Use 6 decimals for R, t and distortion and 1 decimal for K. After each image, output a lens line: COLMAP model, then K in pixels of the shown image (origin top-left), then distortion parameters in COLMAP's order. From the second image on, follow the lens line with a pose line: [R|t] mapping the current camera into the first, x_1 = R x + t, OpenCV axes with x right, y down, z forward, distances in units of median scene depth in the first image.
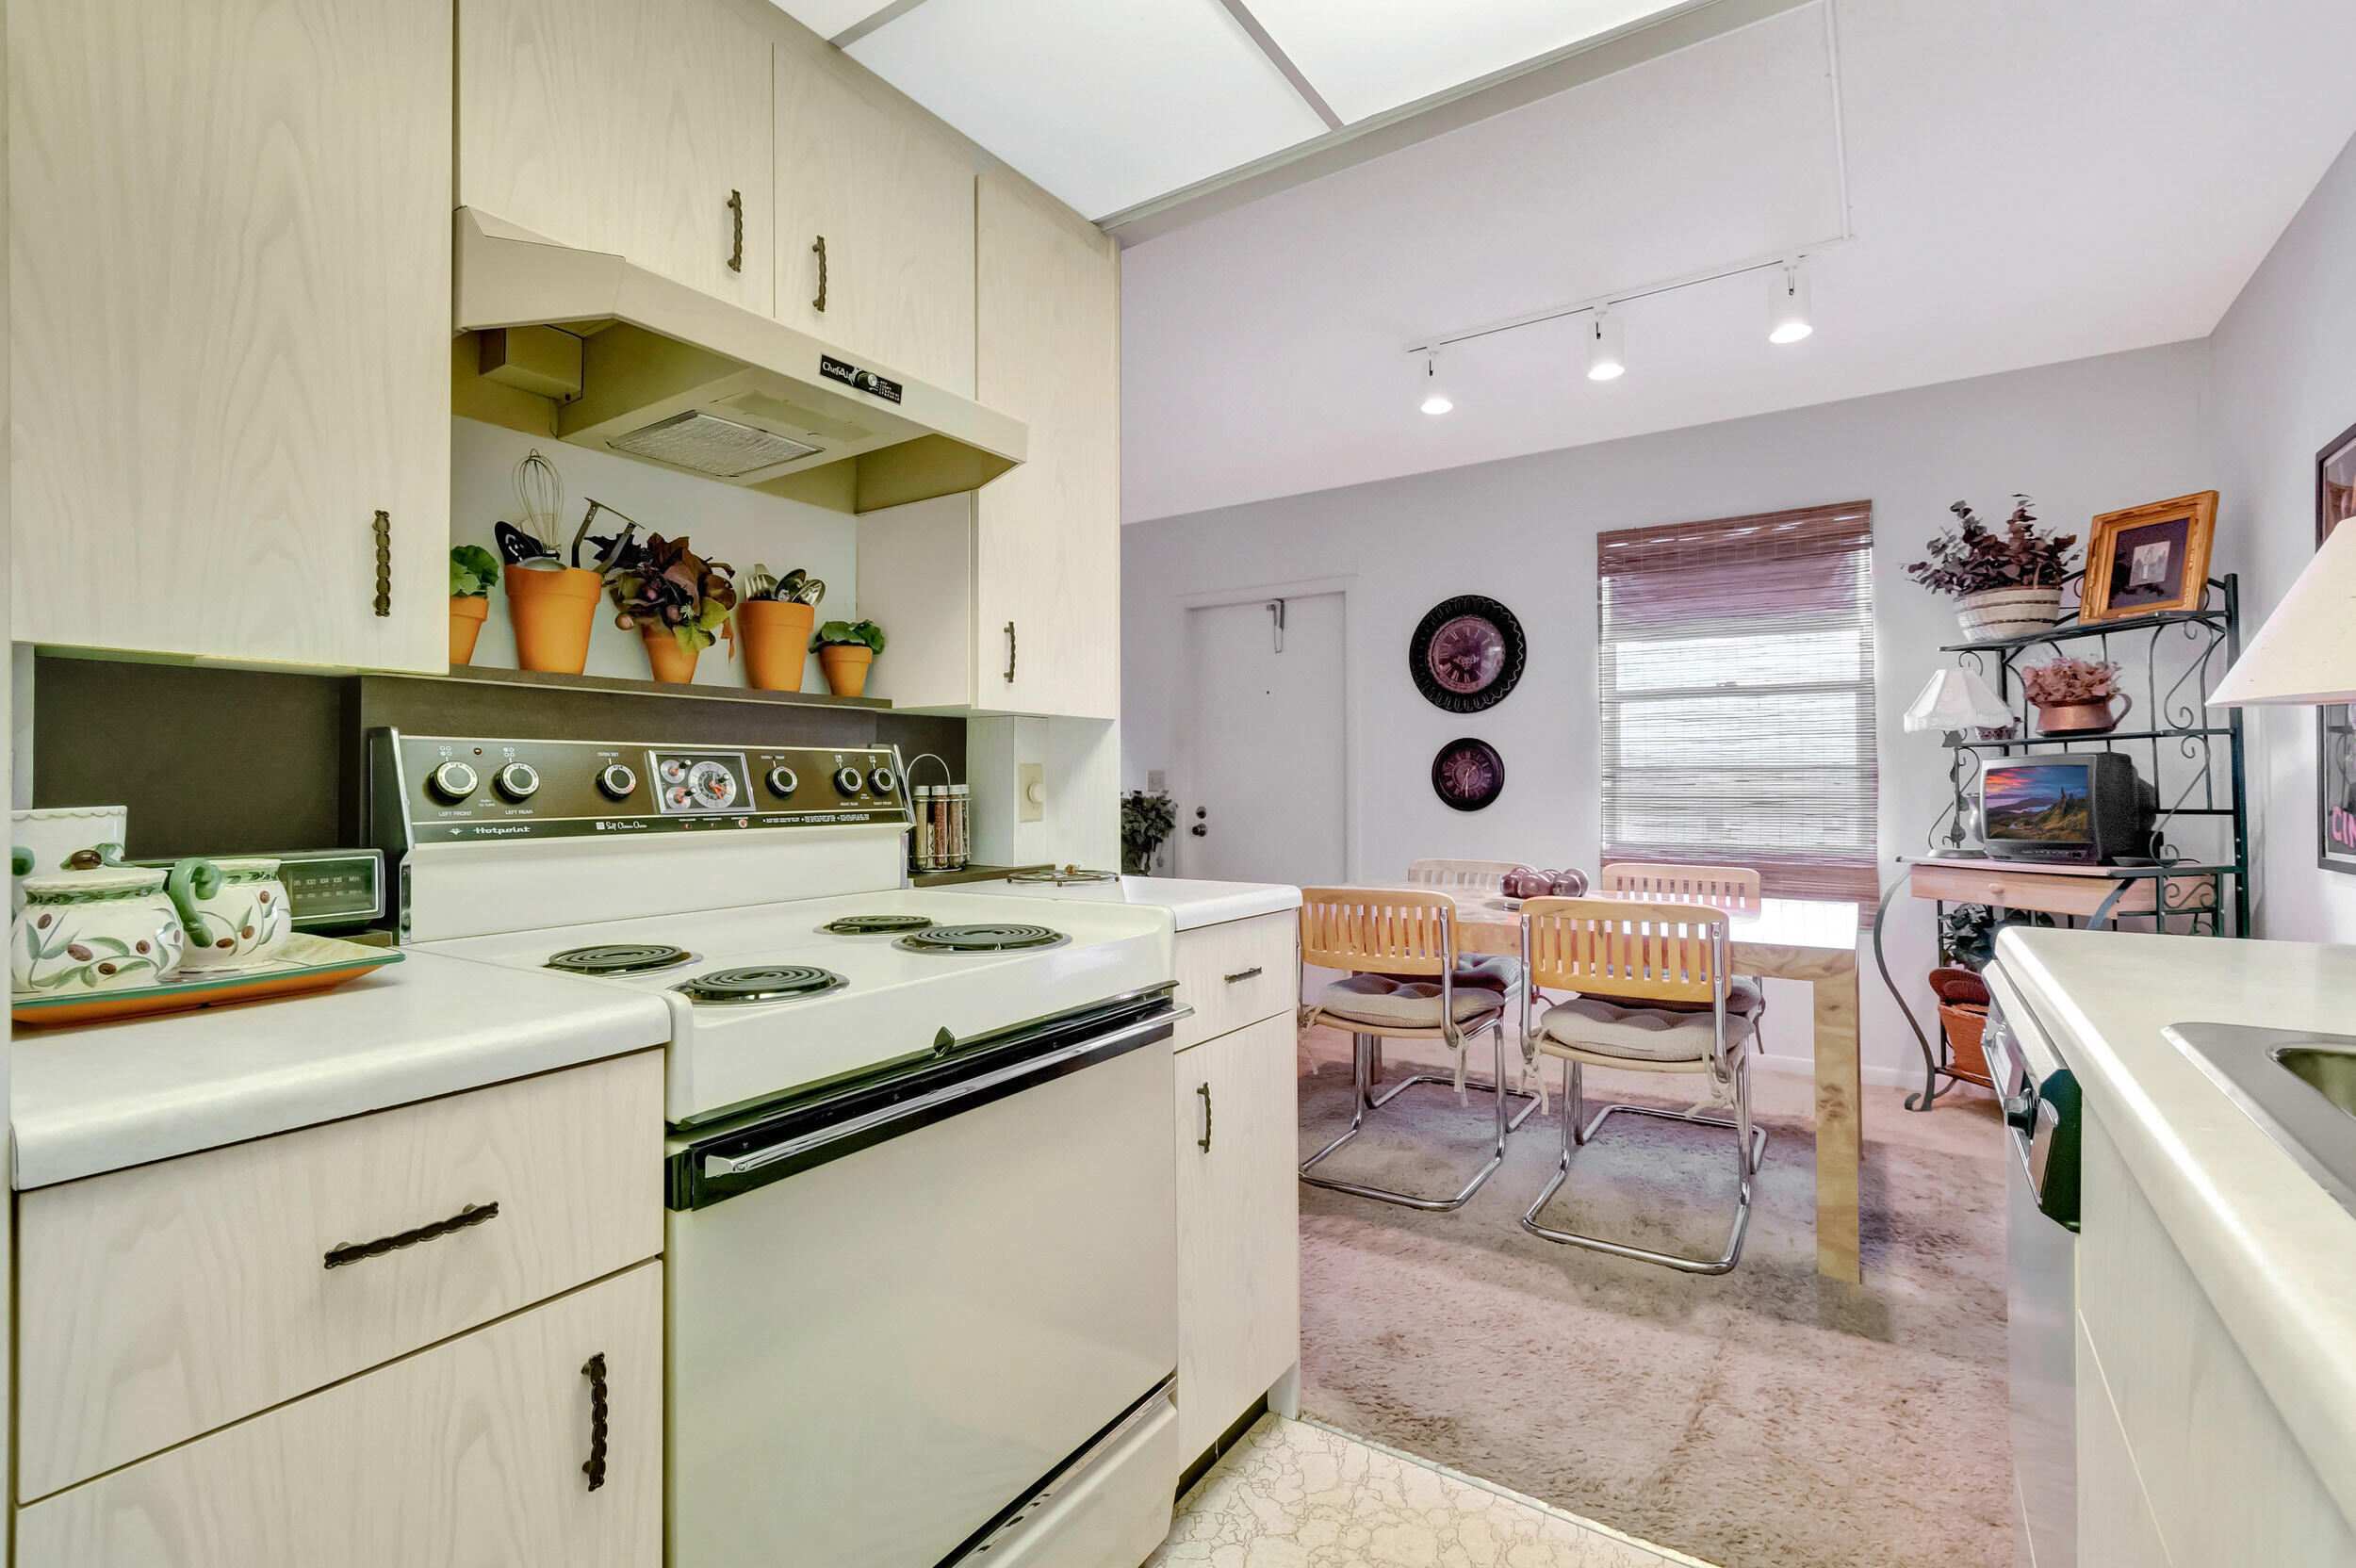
lens RADIAL K [[1050.9, 0, 1170.8], [0, 1050.9, 779.0], [0, 0, 1]] dist [-0.002261, -0.001018]
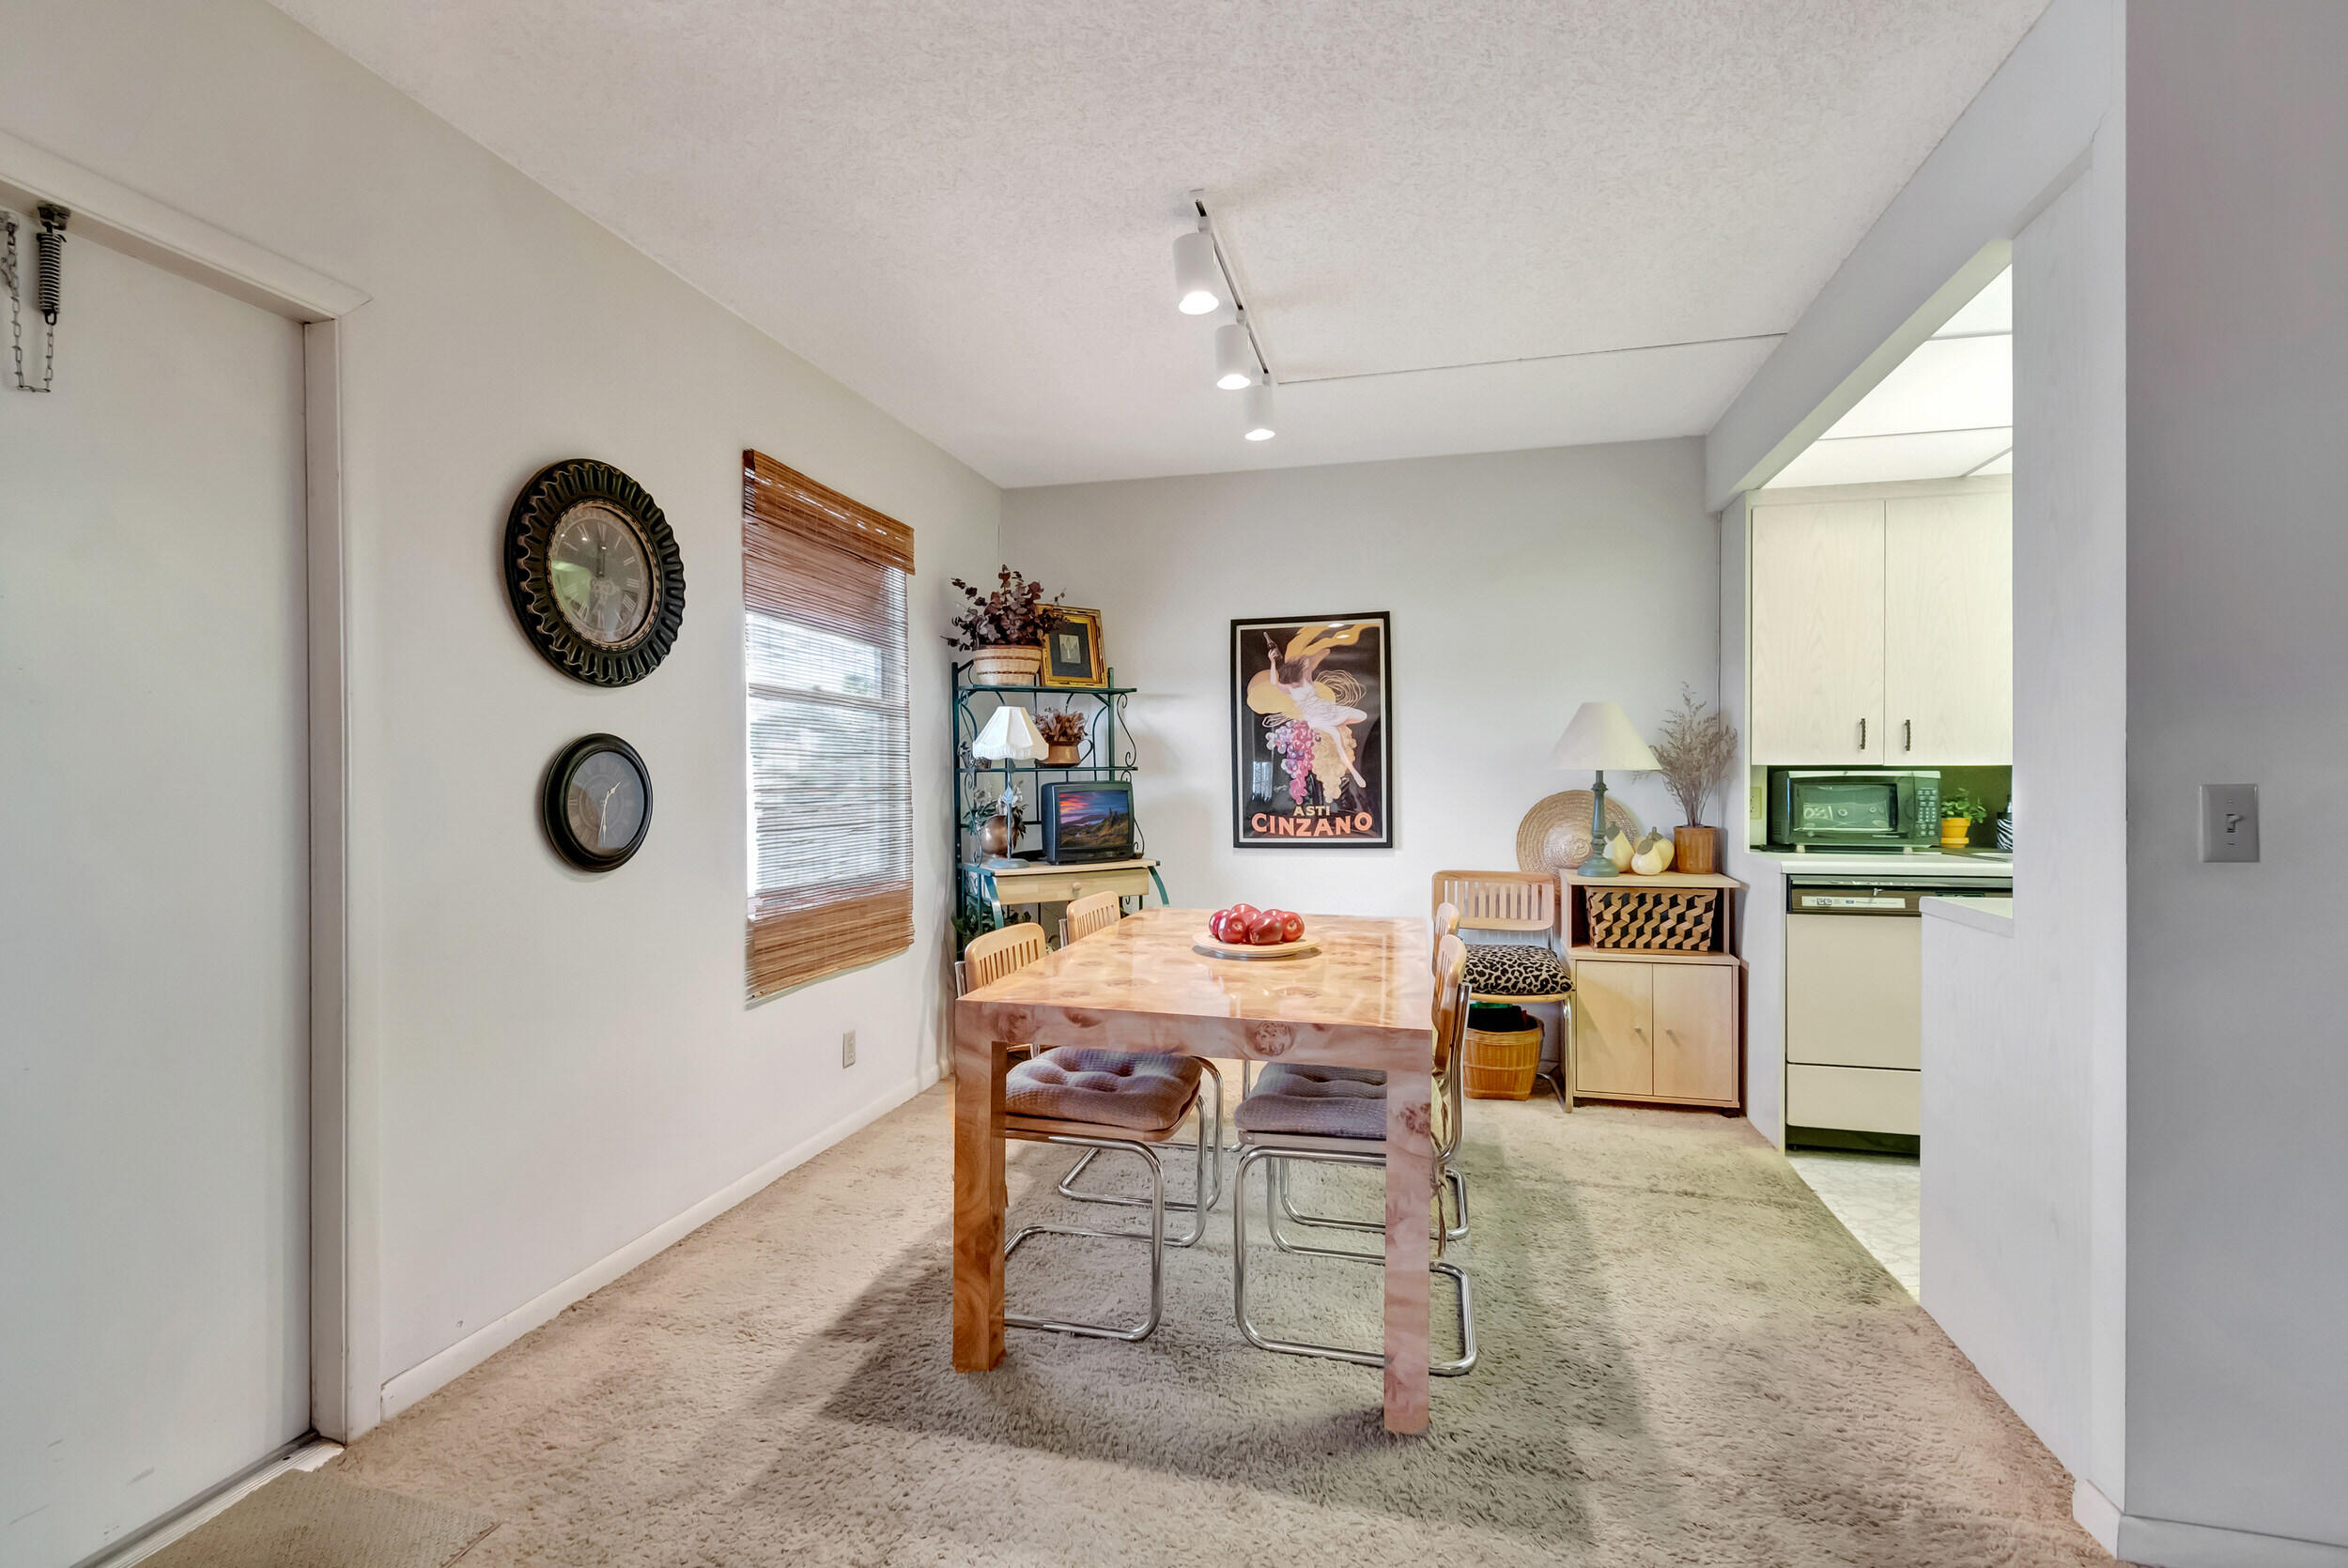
lens RADIAL K [[1047.3, 0, 1166.8], [0, 1047.3, 779.0], [0, 0, 1]] dist [-0.002261, -0.001018]
pose [[-0.327874, -0.000454, 0.944721, -0.346943], [-0.003212, 0.999995, -0.000634, -0.018893], [-0.944716, -0.003243, -0.327873, 1.006333]]
